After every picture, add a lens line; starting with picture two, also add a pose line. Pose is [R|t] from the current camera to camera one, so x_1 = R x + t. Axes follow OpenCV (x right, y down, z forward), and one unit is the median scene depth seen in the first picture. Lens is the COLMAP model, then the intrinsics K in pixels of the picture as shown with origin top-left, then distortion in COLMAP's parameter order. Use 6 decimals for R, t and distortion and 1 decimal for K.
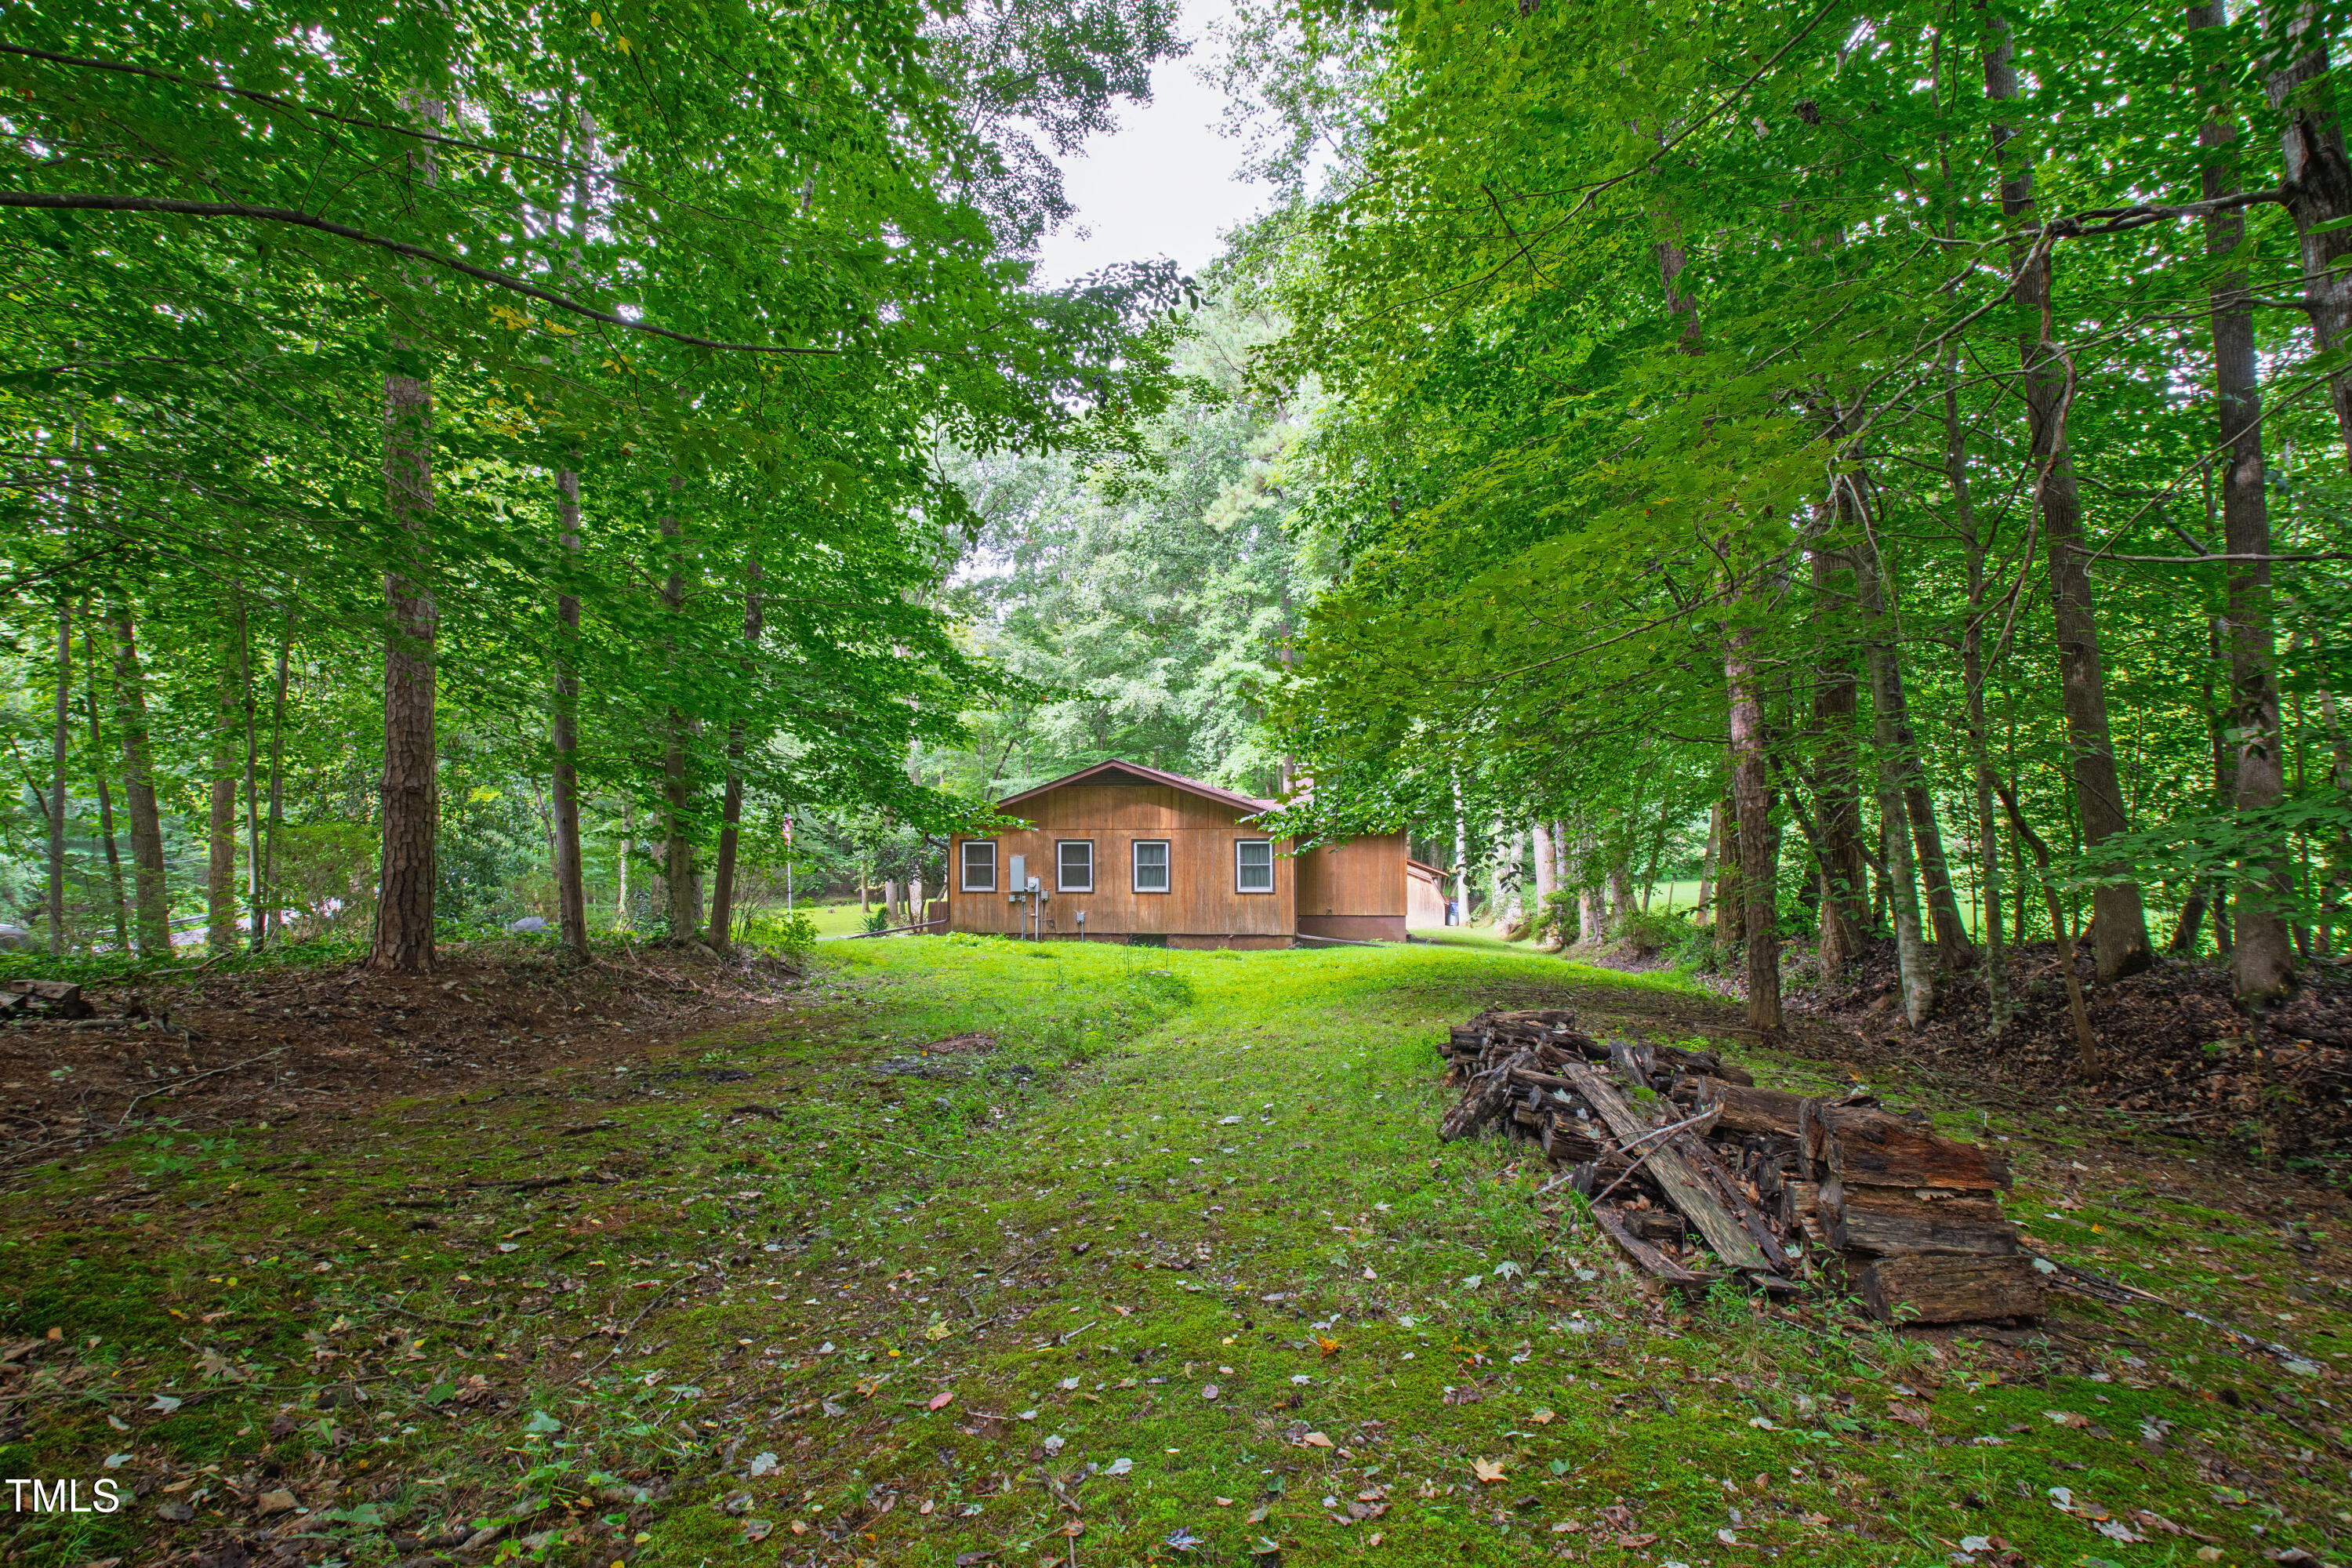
lens RADIAL K [[1047.3, 0, 1170.8], [0, 1047.3, 806.4], [0, 0, 1]] dist [-0.023740, -0.000345]
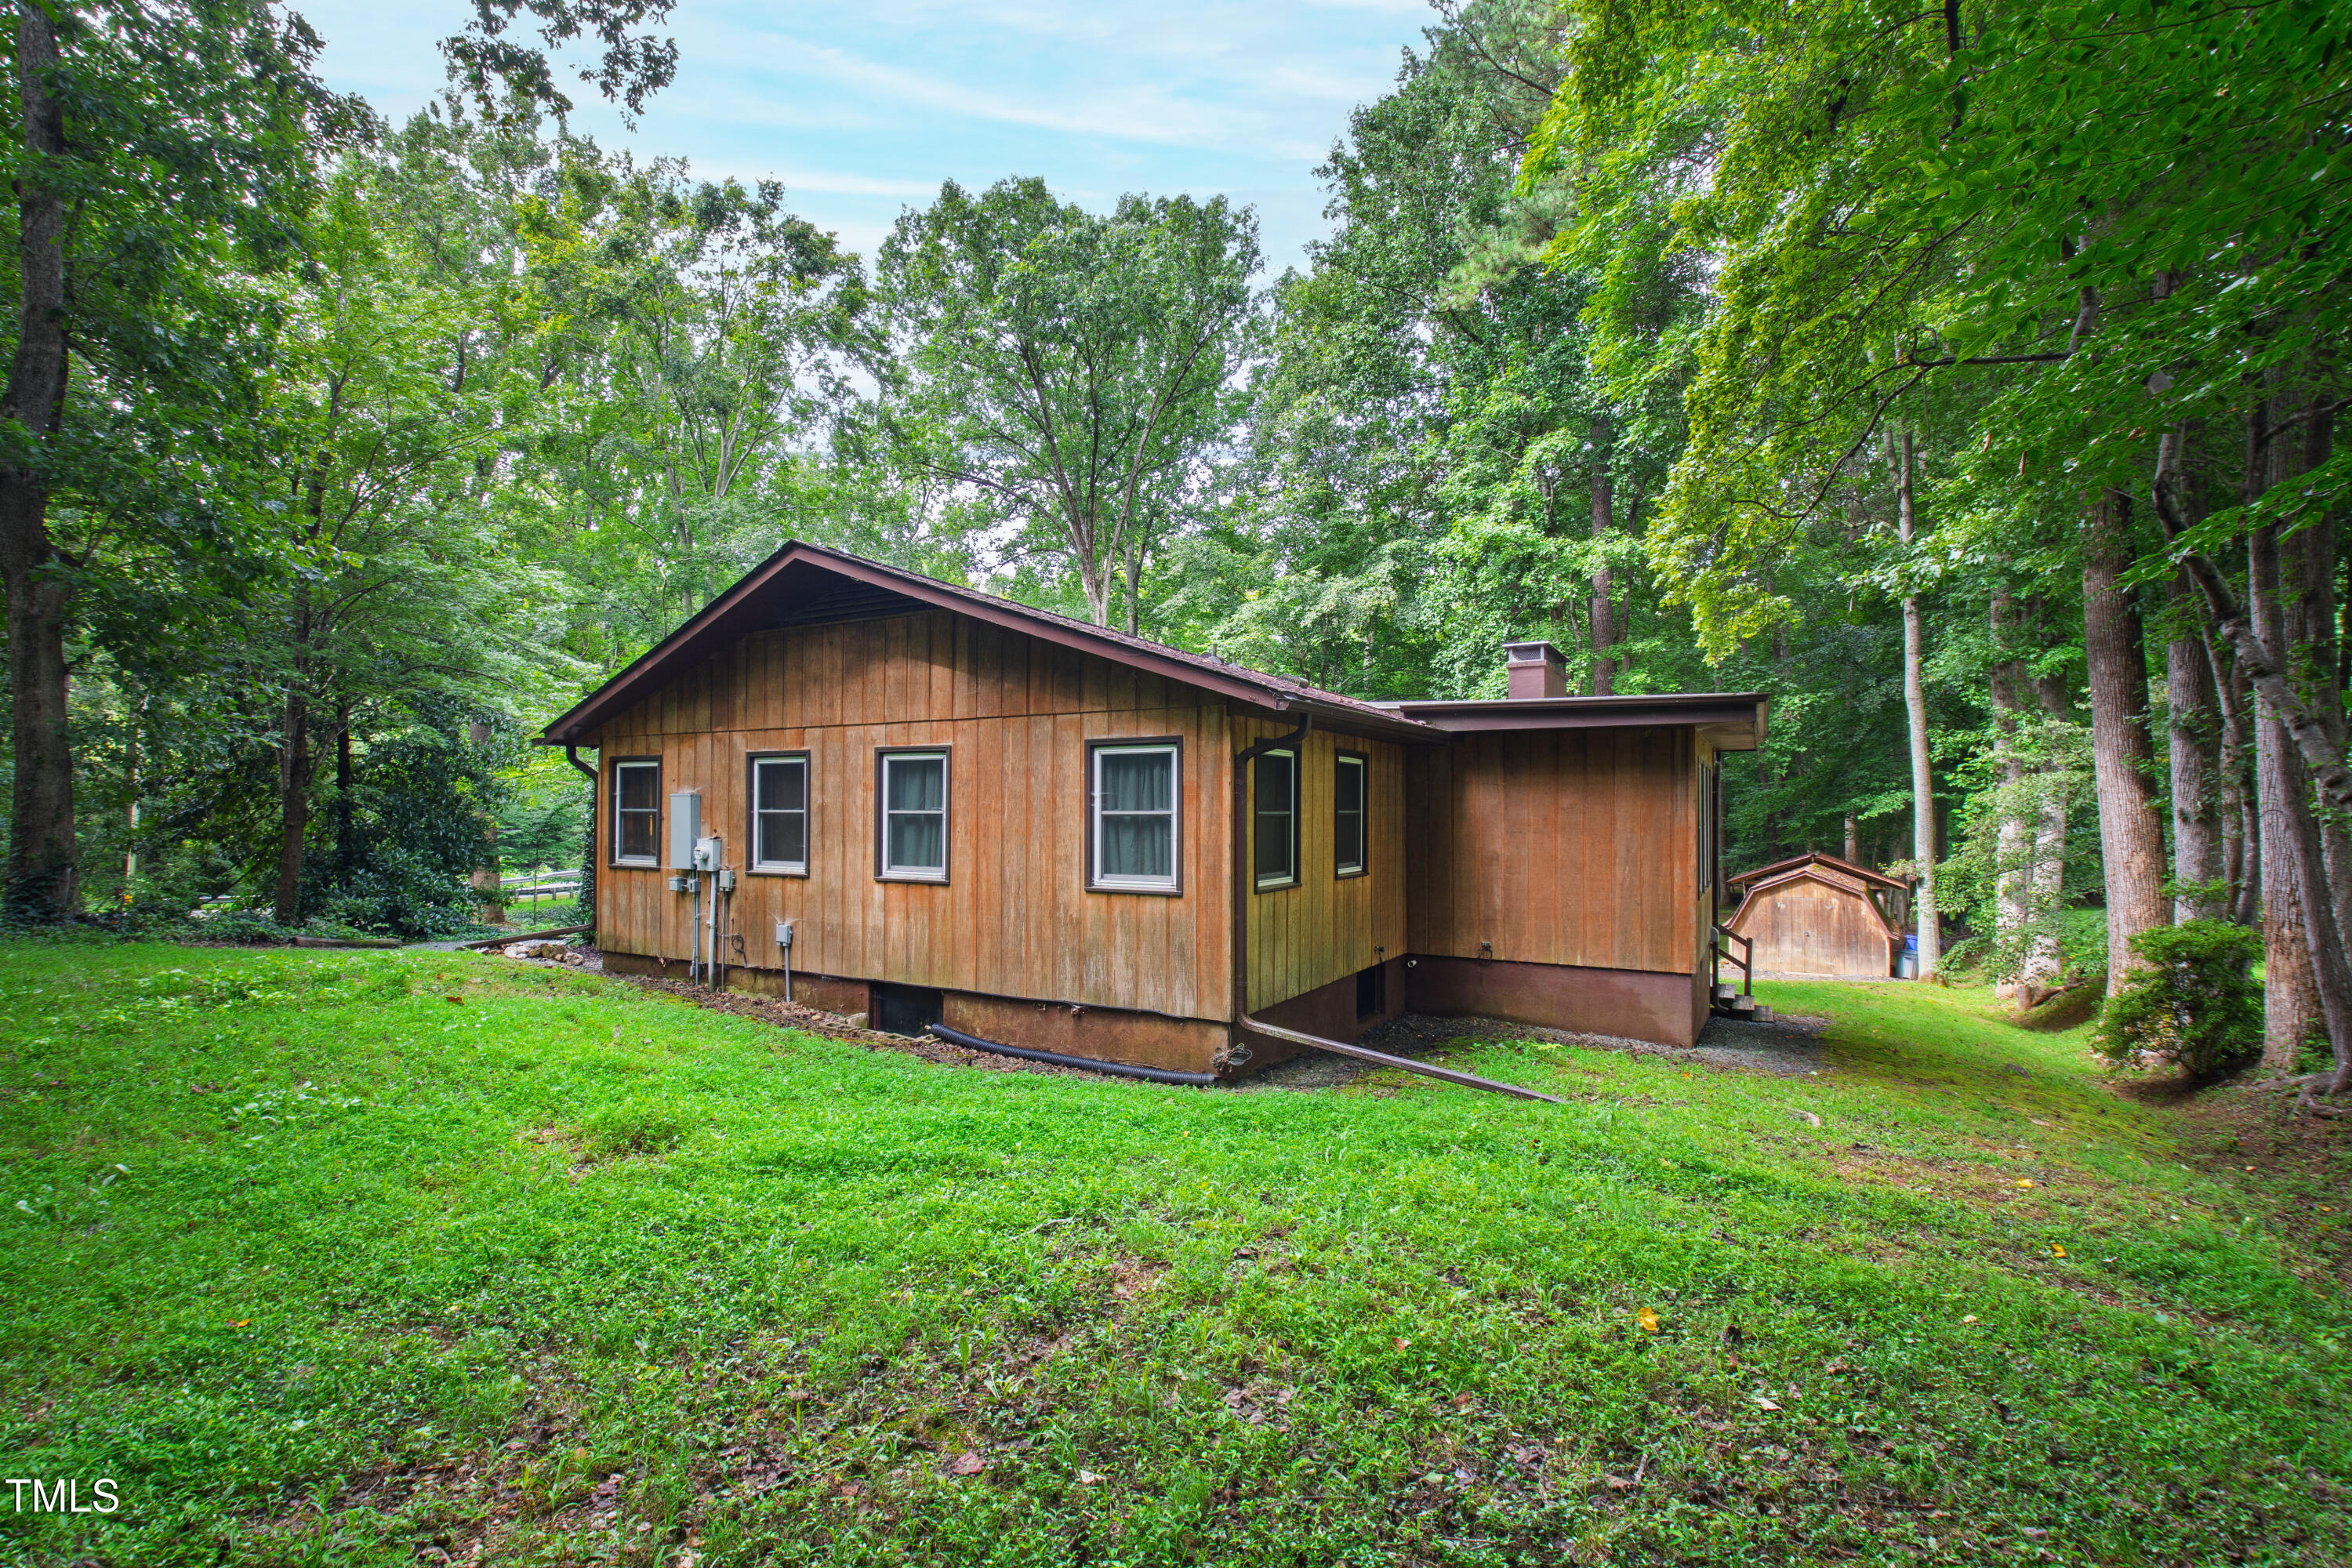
lens RADIAL K [[1047.3, 0, 1170.8], [0, 1047.3, 806.4], [0, 0, 1]] dist [-0.023740, -0.000345]
pose [[0.924164, 0.006917, -0.381933, 0.179220], [-0.007887, 0.999968, -0.000974, 0.042280], [0.381914, 0.003912, 0.924190, 0.529916]]
